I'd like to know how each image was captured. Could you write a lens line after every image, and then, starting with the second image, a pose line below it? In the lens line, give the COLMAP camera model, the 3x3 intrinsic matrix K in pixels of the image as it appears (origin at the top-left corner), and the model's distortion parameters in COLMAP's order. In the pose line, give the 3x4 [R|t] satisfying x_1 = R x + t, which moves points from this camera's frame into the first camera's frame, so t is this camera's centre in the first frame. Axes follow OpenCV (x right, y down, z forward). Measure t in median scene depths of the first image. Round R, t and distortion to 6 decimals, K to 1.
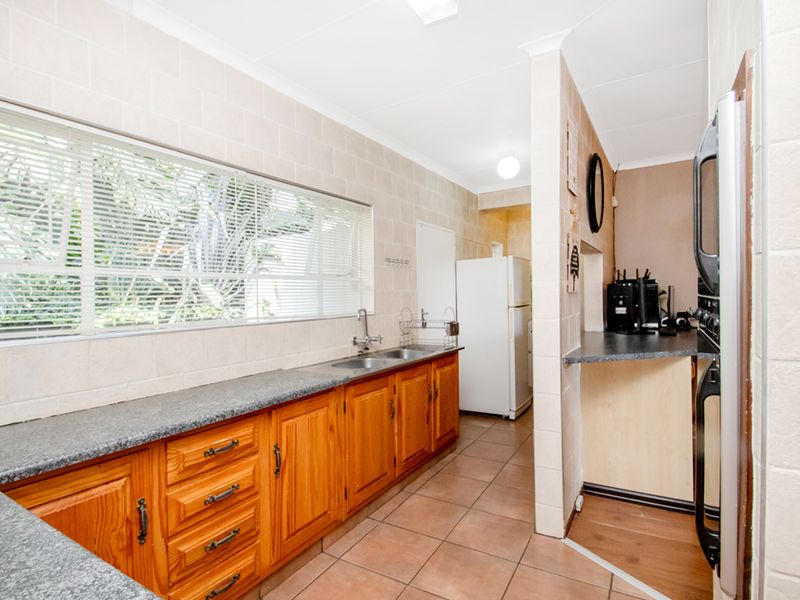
lens RADIAL K [[426.2, 0, 394.1], [0, 426.2, 298.7], [0, 0, 1]] dist [0.000006, -0.002306]
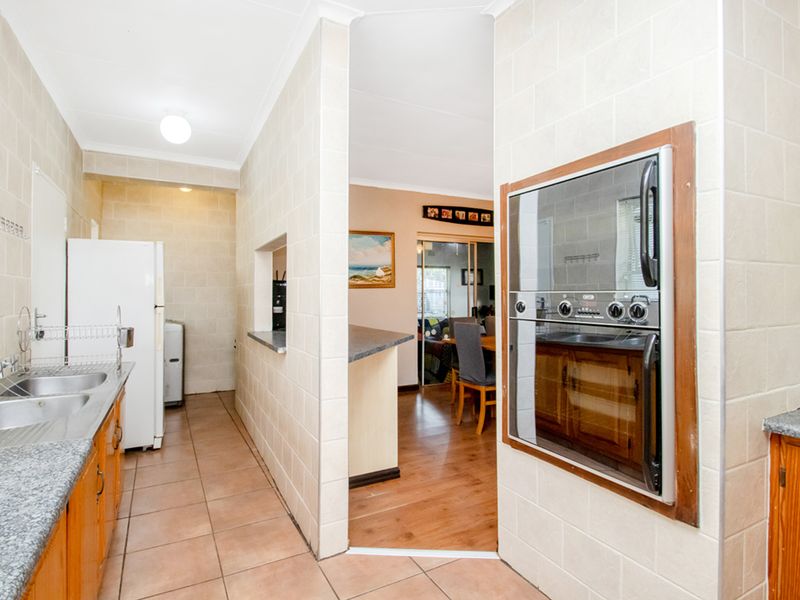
lens RADIAL K [[426.2, 0, 394.1], [0, 426.2, 298.7], [0, 0, 1]] dist [0.000006, -0.002306]
pose [[0.509395, 0.011421, 0.860457, -0.200885], [-0.007264, 0.999933, -0.008972, 0.011123], [-0.860502, -0.001680, 0.509444, 0.244124]]
